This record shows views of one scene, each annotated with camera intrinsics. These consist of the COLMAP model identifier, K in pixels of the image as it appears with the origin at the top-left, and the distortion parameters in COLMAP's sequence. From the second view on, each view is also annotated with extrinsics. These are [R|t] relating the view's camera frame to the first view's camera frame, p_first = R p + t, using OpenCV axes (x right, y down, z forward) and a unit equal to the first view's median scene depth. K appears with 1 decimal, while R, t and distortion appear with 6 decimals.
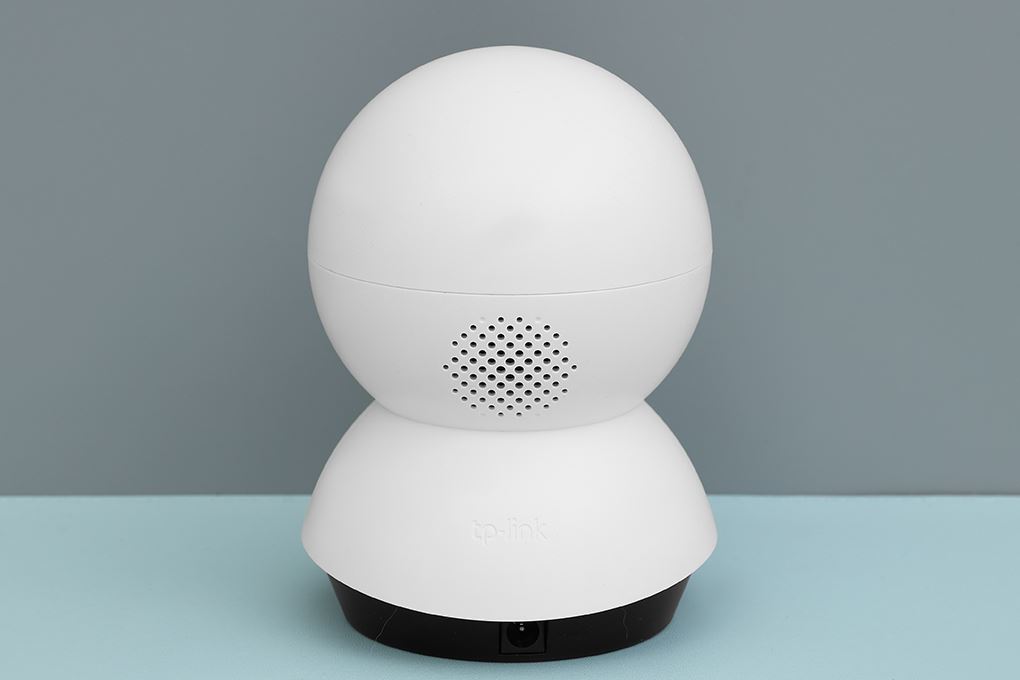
lens RADIAL K [[3572.5, 0, 510.1], [0, 3572.5, 339.9], [0, 0, 1]] dist [-0.143895, 0.000000]
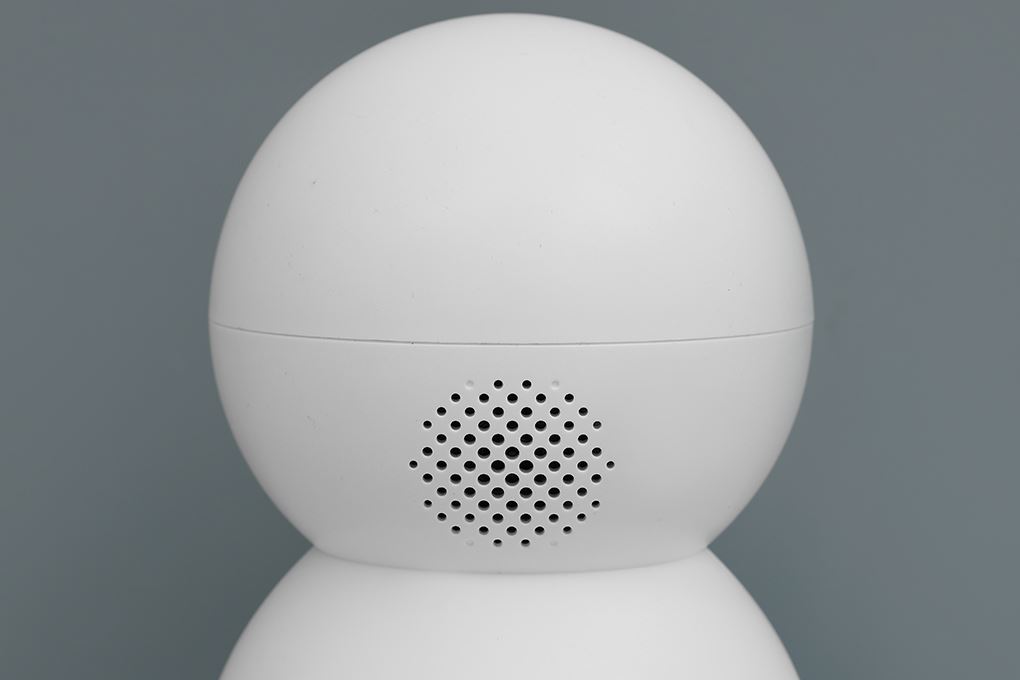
lens RADIAL K [[3572.5, 0, 509.7], [0, 3572.5, 339.4], [0, 0, 1]] dist [-0.143895, 0.000000]
pose [[0.999996, 0.002608, -0.000549, -0.000154], [-0.002656, 0.992461, -0.122530, 0.064886], [0.000226, 0.122531, 0.992465, 0.352139]]
